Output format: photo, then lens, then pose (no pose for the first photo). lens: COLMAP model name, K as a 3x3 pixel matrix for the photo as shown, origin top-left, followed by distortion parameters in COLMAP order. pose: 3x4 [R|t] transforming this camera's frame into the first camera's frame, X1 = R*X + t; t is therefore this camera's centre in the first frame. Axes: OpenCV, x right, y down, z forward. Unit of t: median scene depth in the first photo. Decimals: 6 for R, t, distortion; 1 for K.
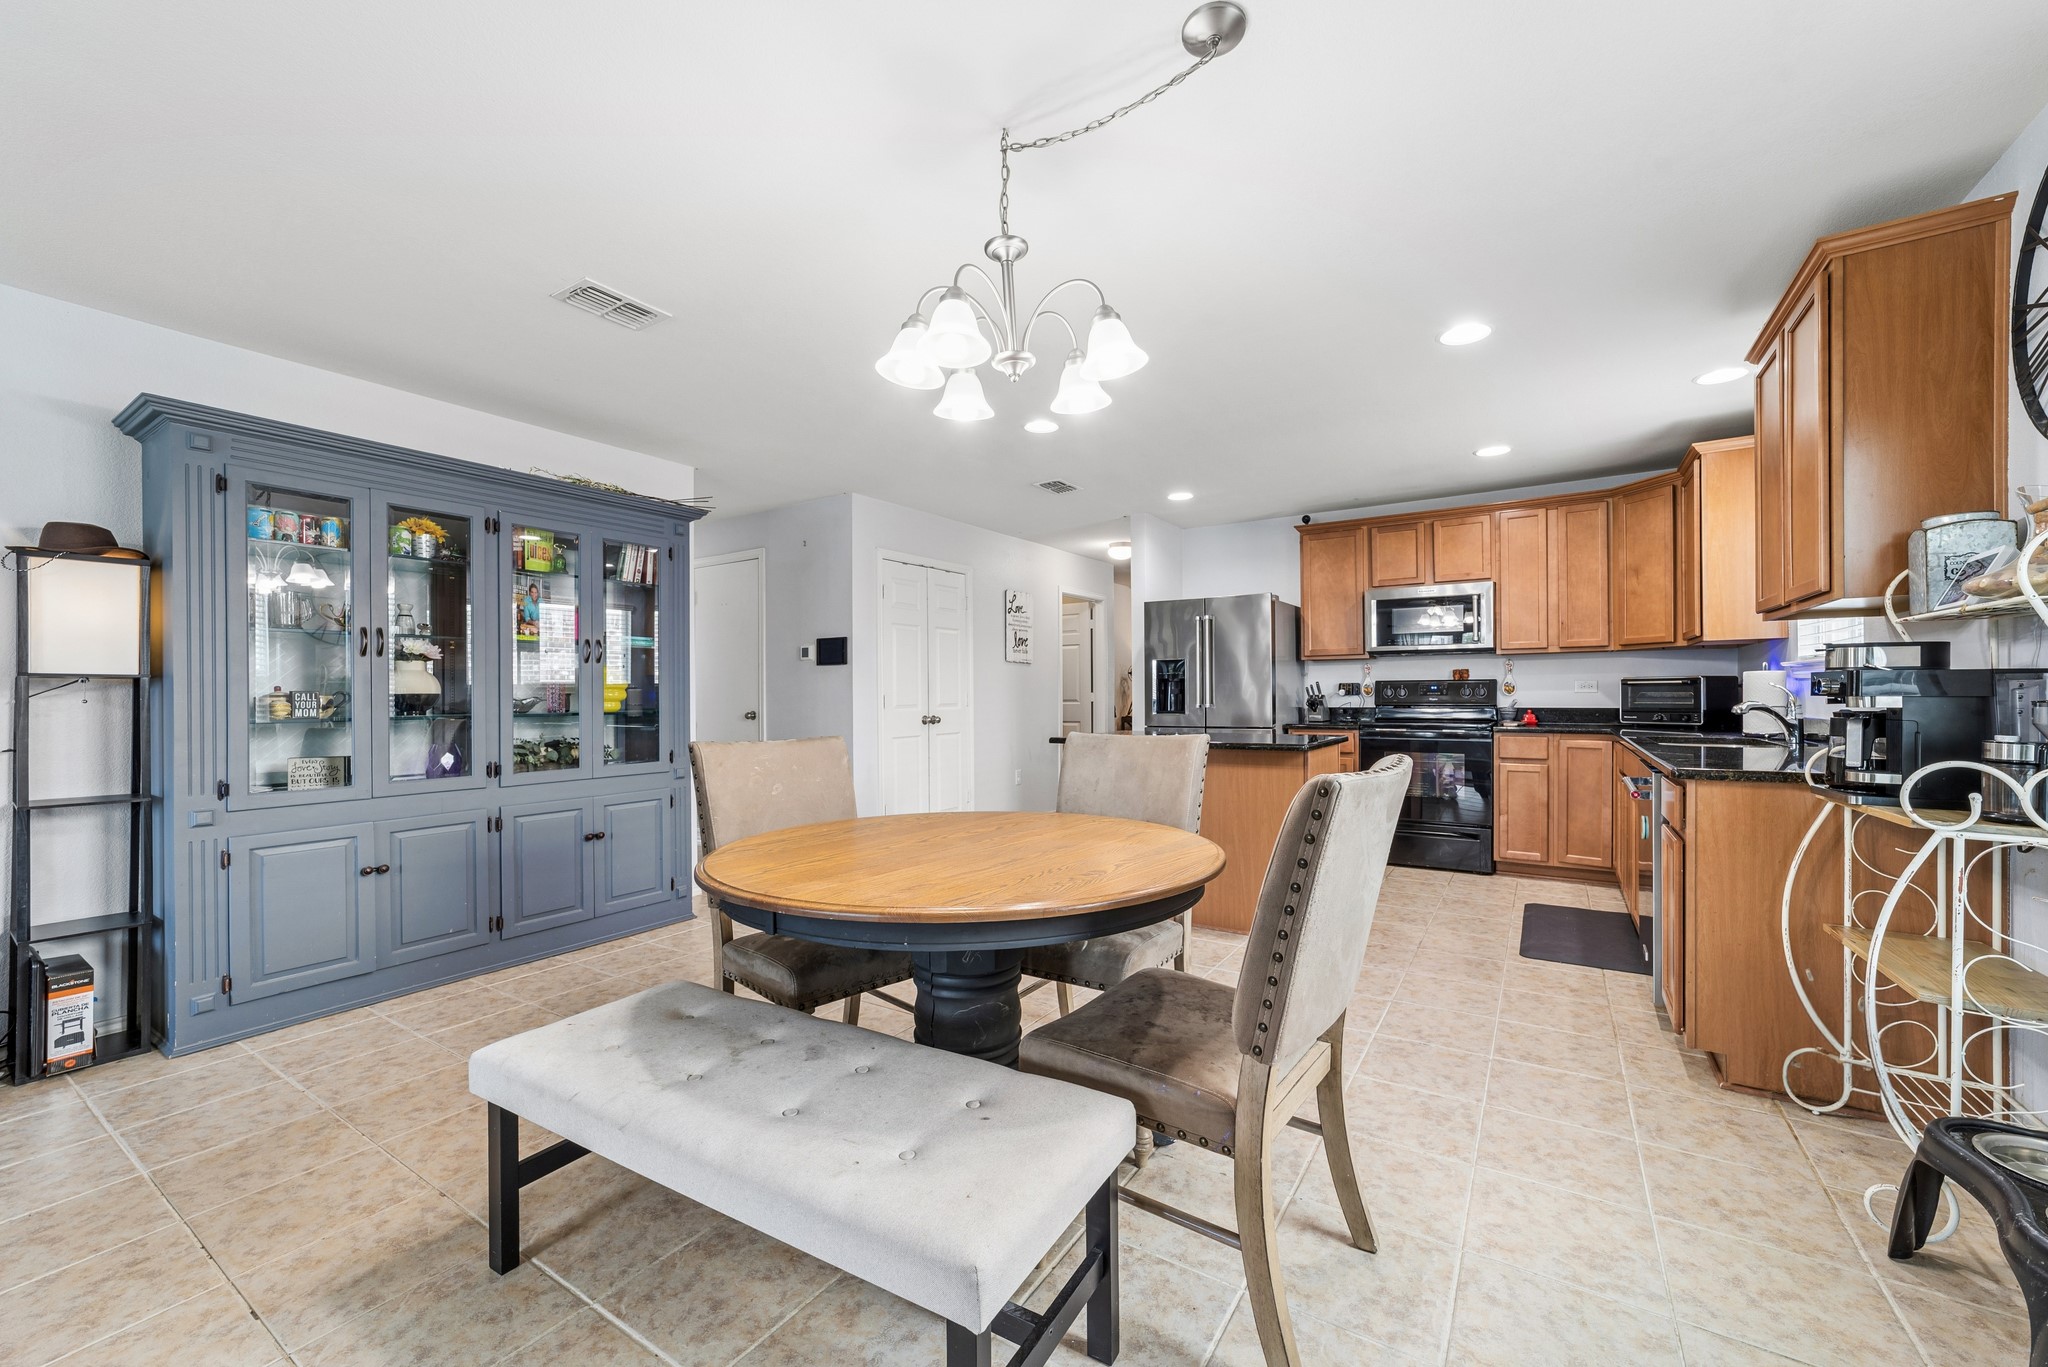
lens RADIAL K [[806.2, 0, 1026.4], [0, 806.2, 689.4], [0, 0, 1]] dist [-0.000374, 0.000015]
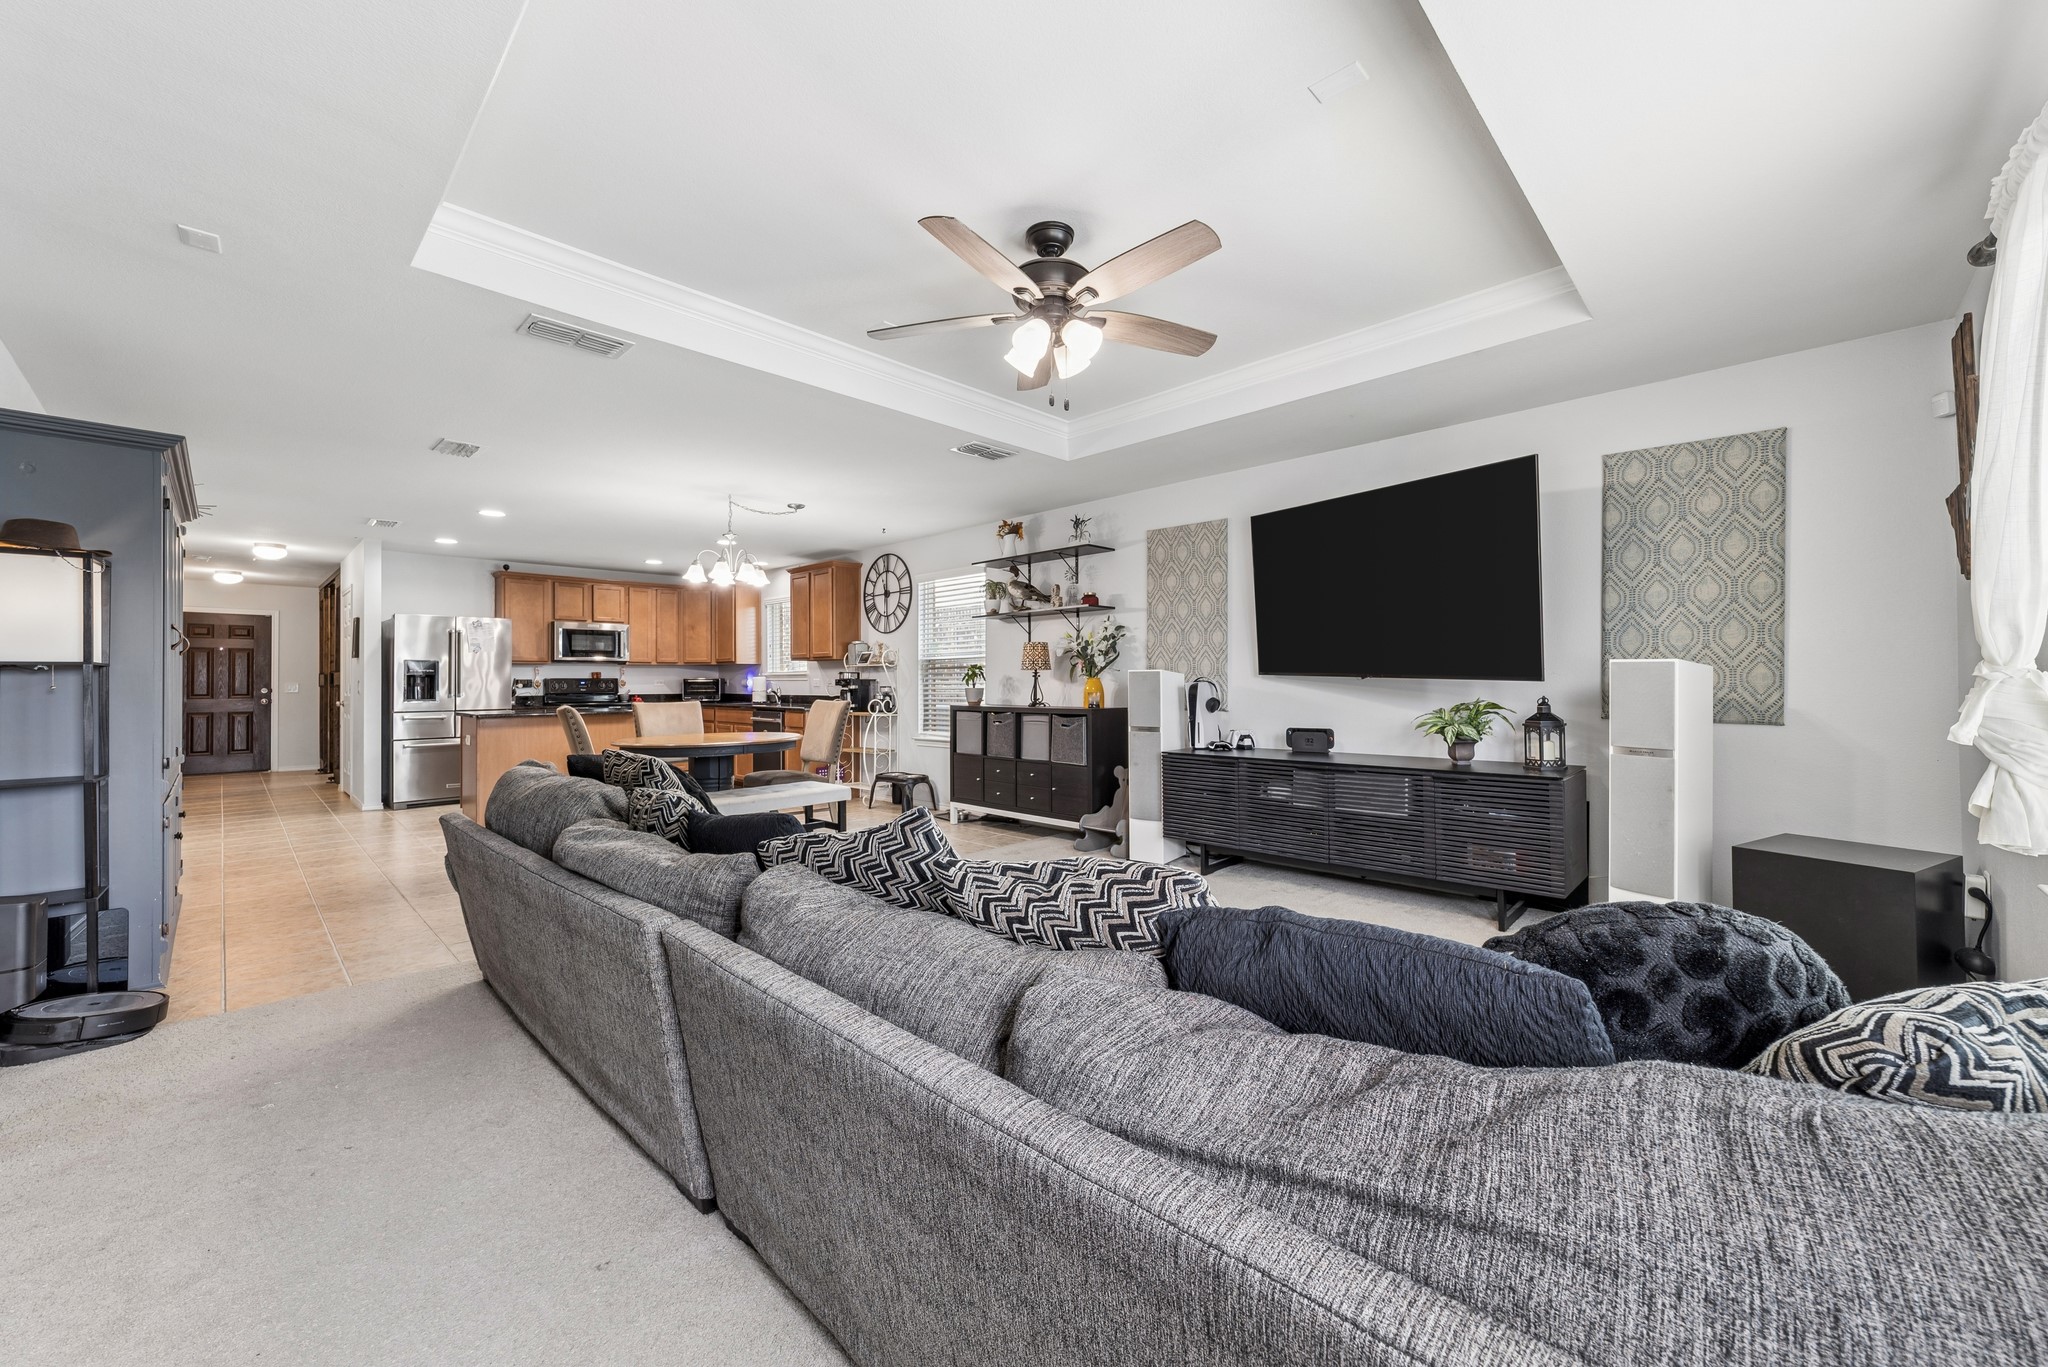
lens RADIAL K [[806.2, 0, 1026.6], [0, 806.2, 677.8], [0, 0, 1]] dist [-0.000374, 0.000015]
pose [[0.210508, 0.008633, 0.977554, -0.930718], [-0.001204, 0.999963, -0.008571, 0.000410], [-0.977591, 0.000628, 0.210511, -0.239450]]
